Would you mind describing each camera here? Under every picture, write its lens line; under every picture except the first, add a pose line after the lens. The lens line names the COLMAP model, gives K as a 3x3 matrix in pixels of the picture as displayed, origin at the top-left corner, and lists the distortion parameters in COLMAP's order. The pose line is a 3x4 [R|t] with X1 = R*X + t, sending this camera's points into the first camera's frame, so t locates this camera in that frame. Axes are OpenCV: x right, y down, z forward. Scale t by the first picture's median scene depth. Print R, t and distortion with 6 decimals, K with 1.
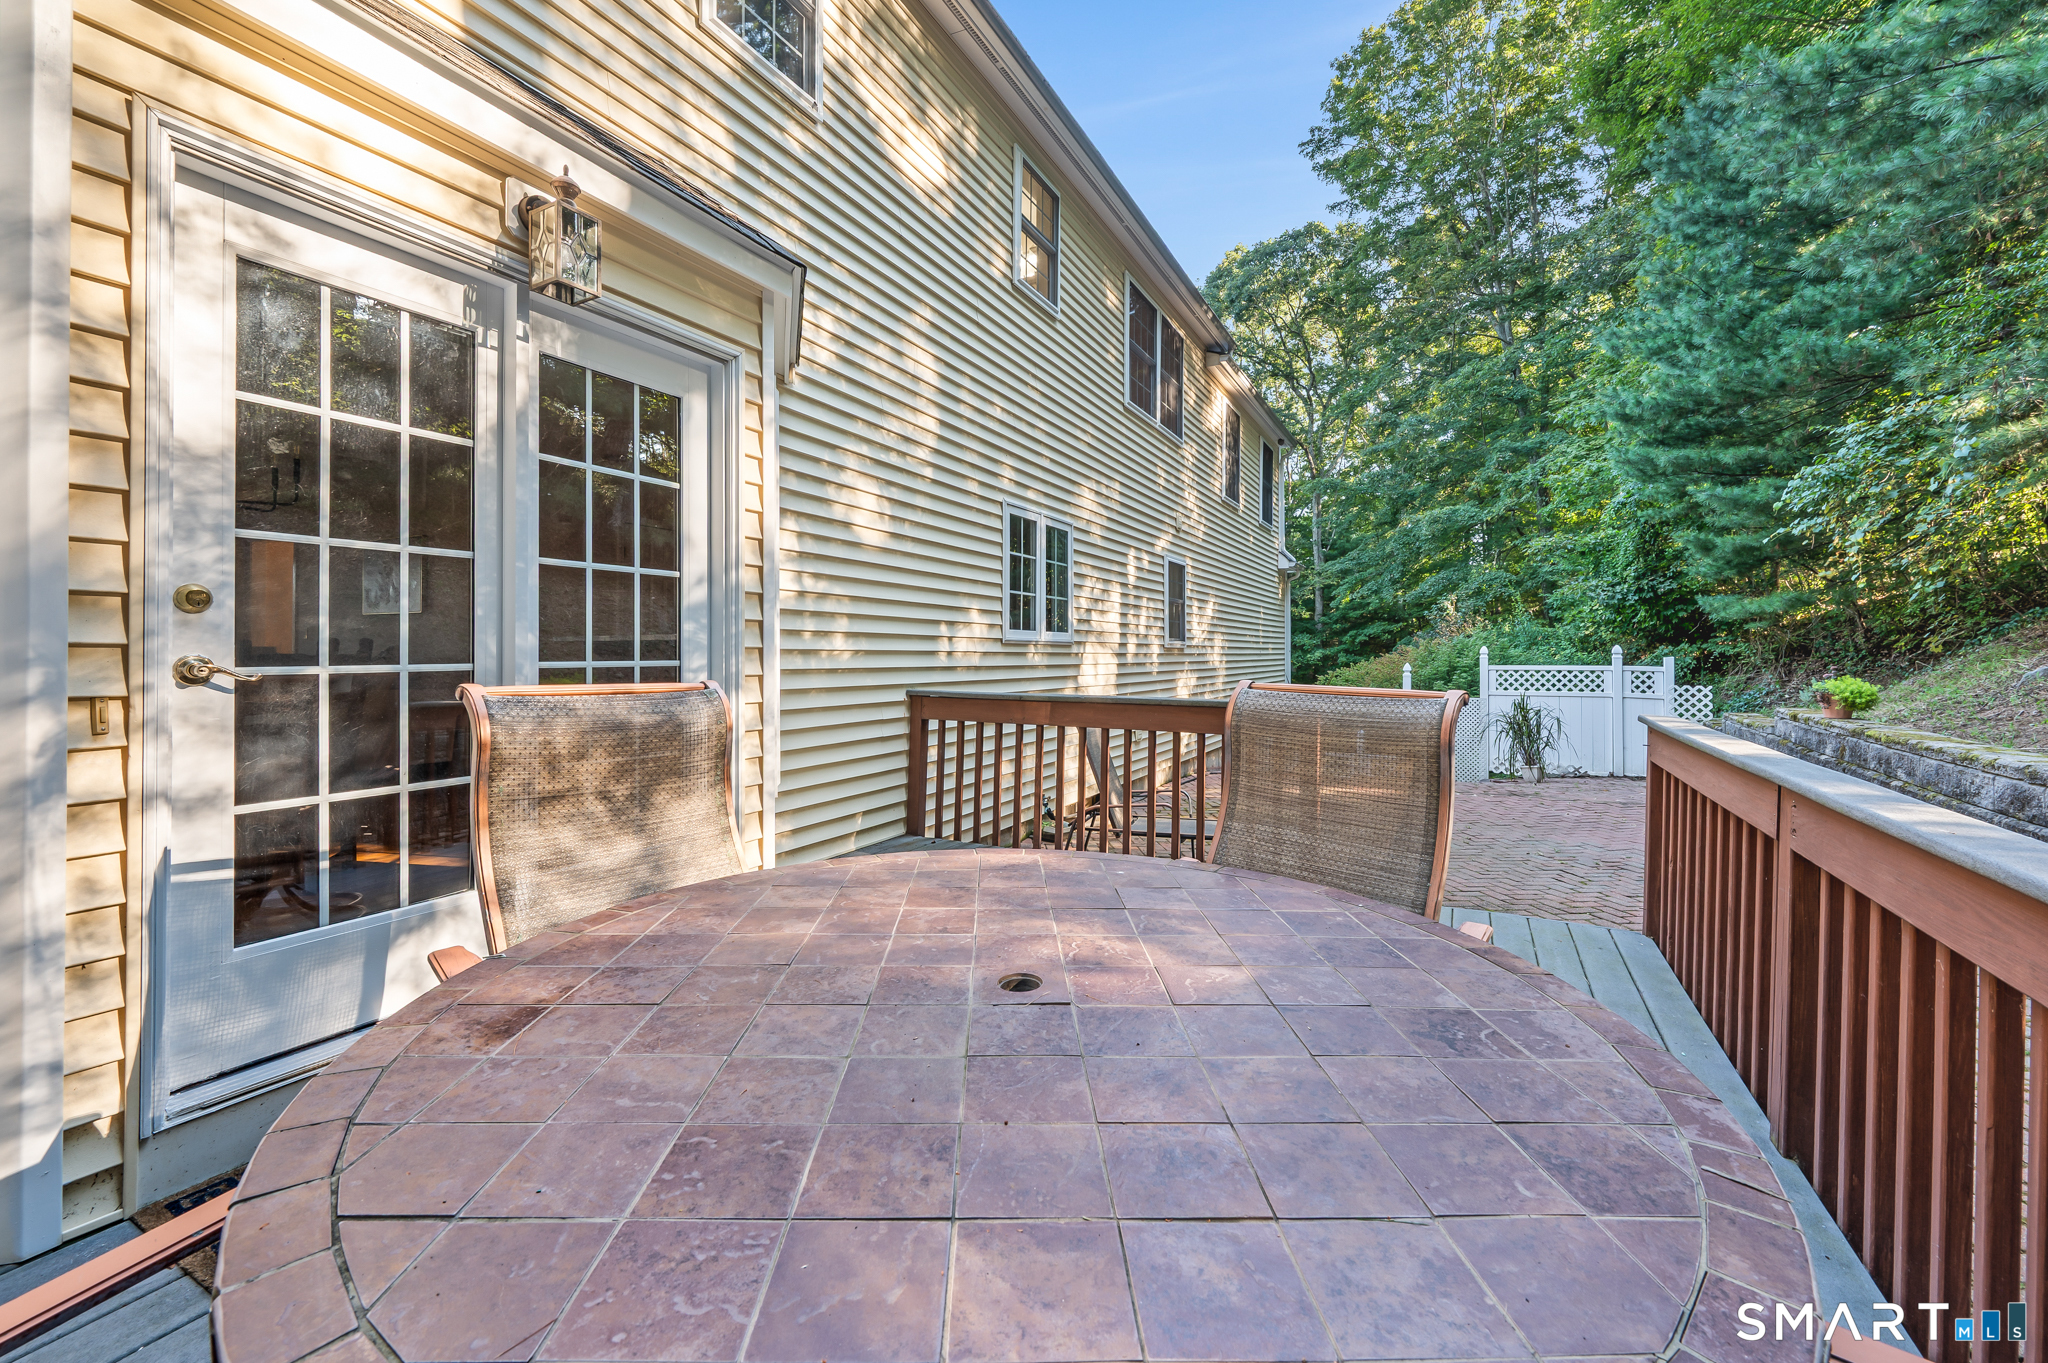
lens RADIAL K [[817.9, 0, 1022.4], [0, 817.9, 662.1], [0, 0, 1]] dist [0.003643, -0.002228]
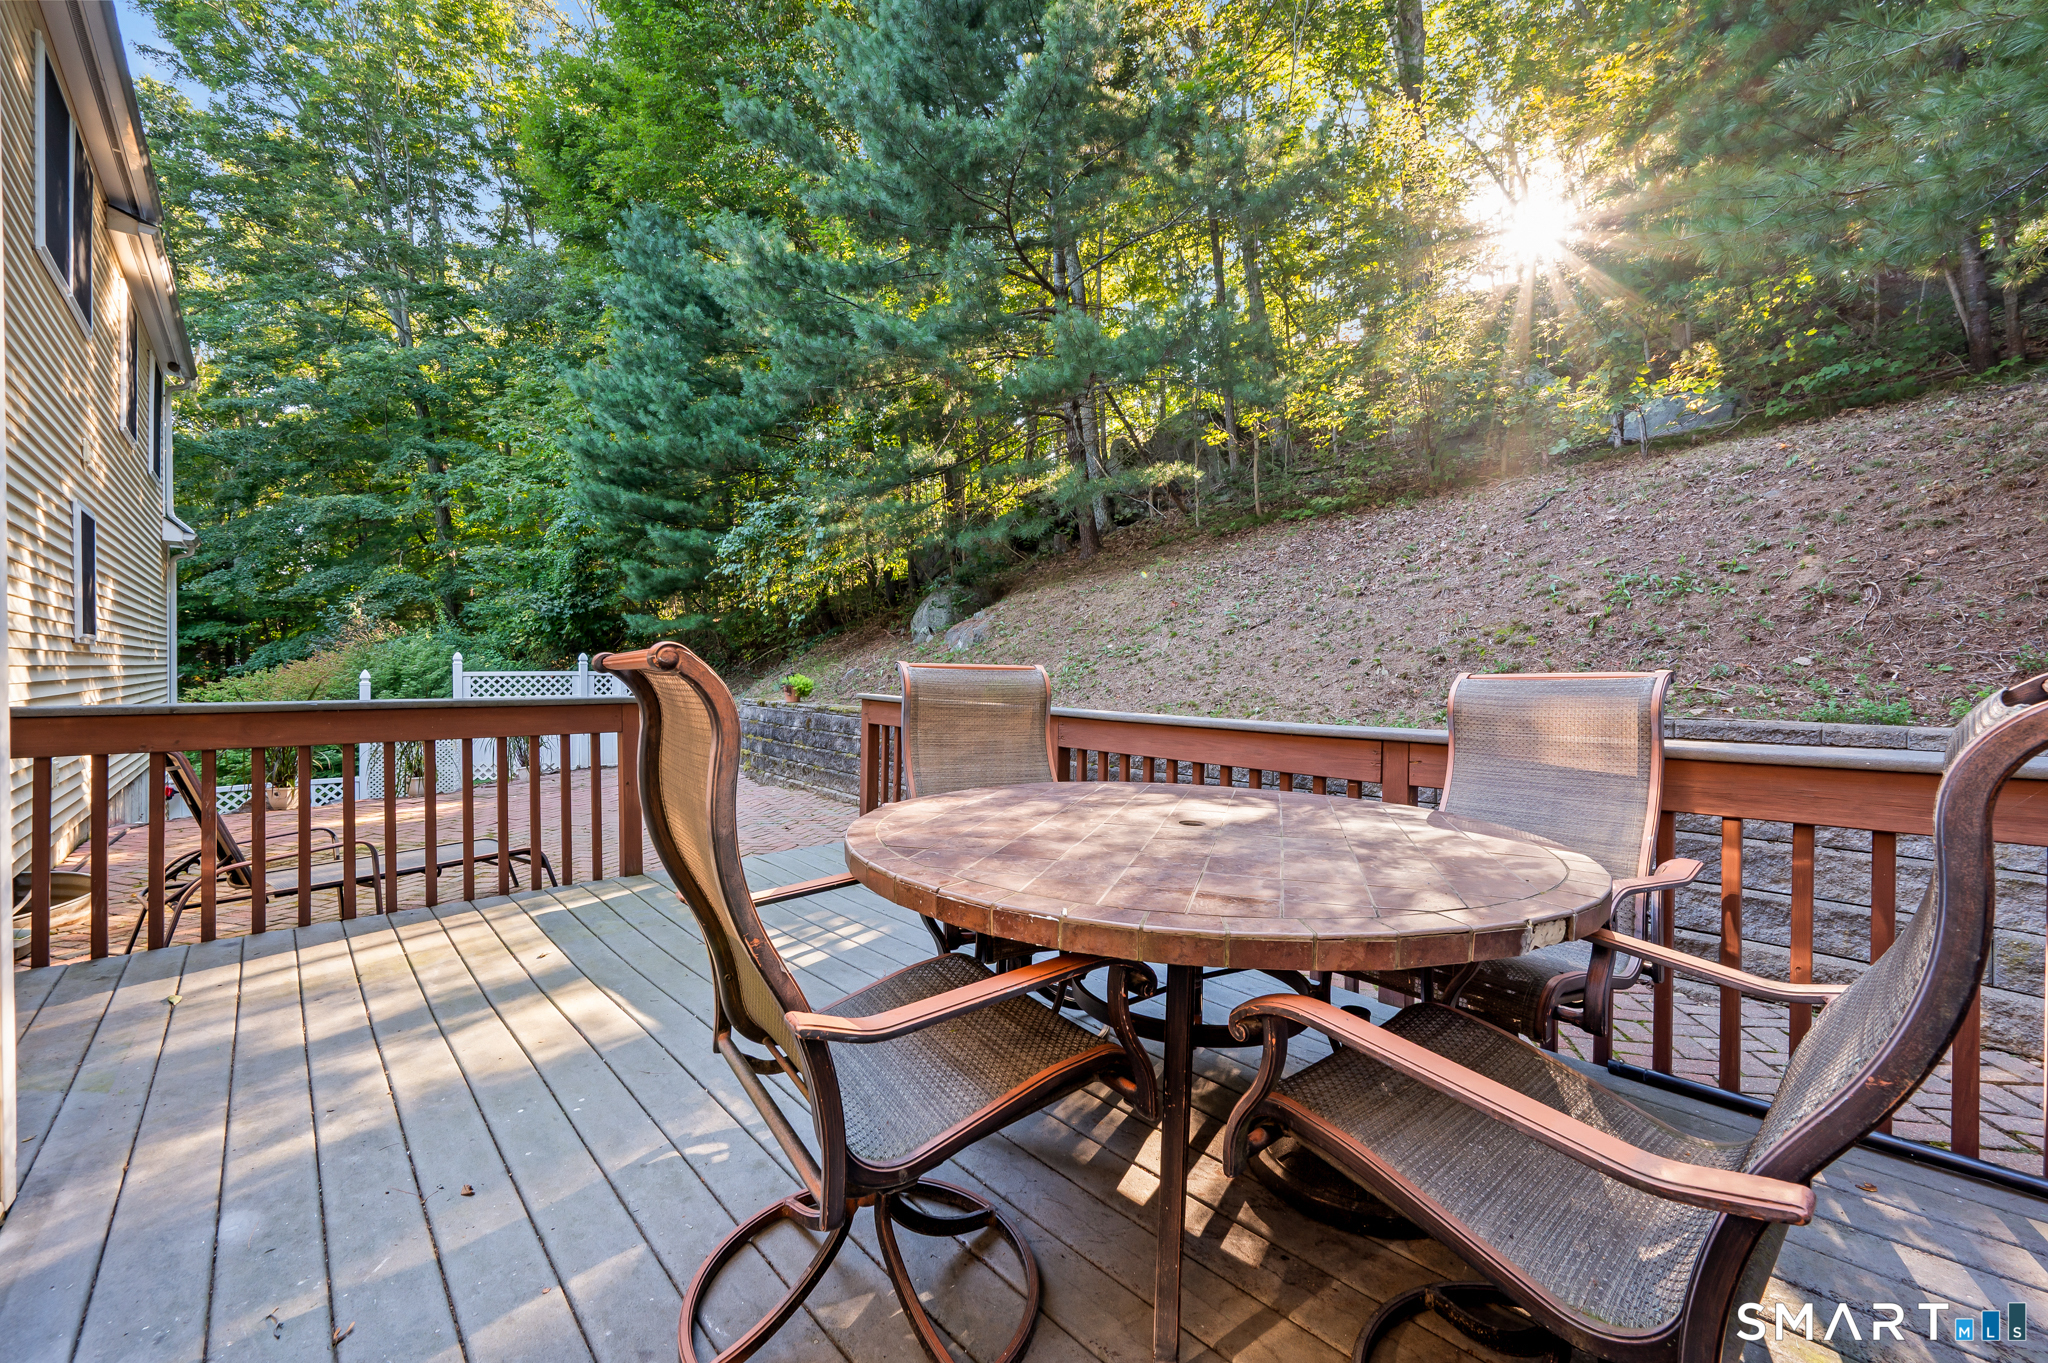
lens RADIAL K [[817.9, 0, 1021.4], [0, 817.9, 680.3], [0, 0, 1]] dist [0.003643, -0.002228]
pose [[0.325020, -0.014269, 0.945600, -0.142491], [0.007109, 0.999895, 0.012645, 0.006350], [-0.945681, 0.002612, 0.325087, 0.057664]]
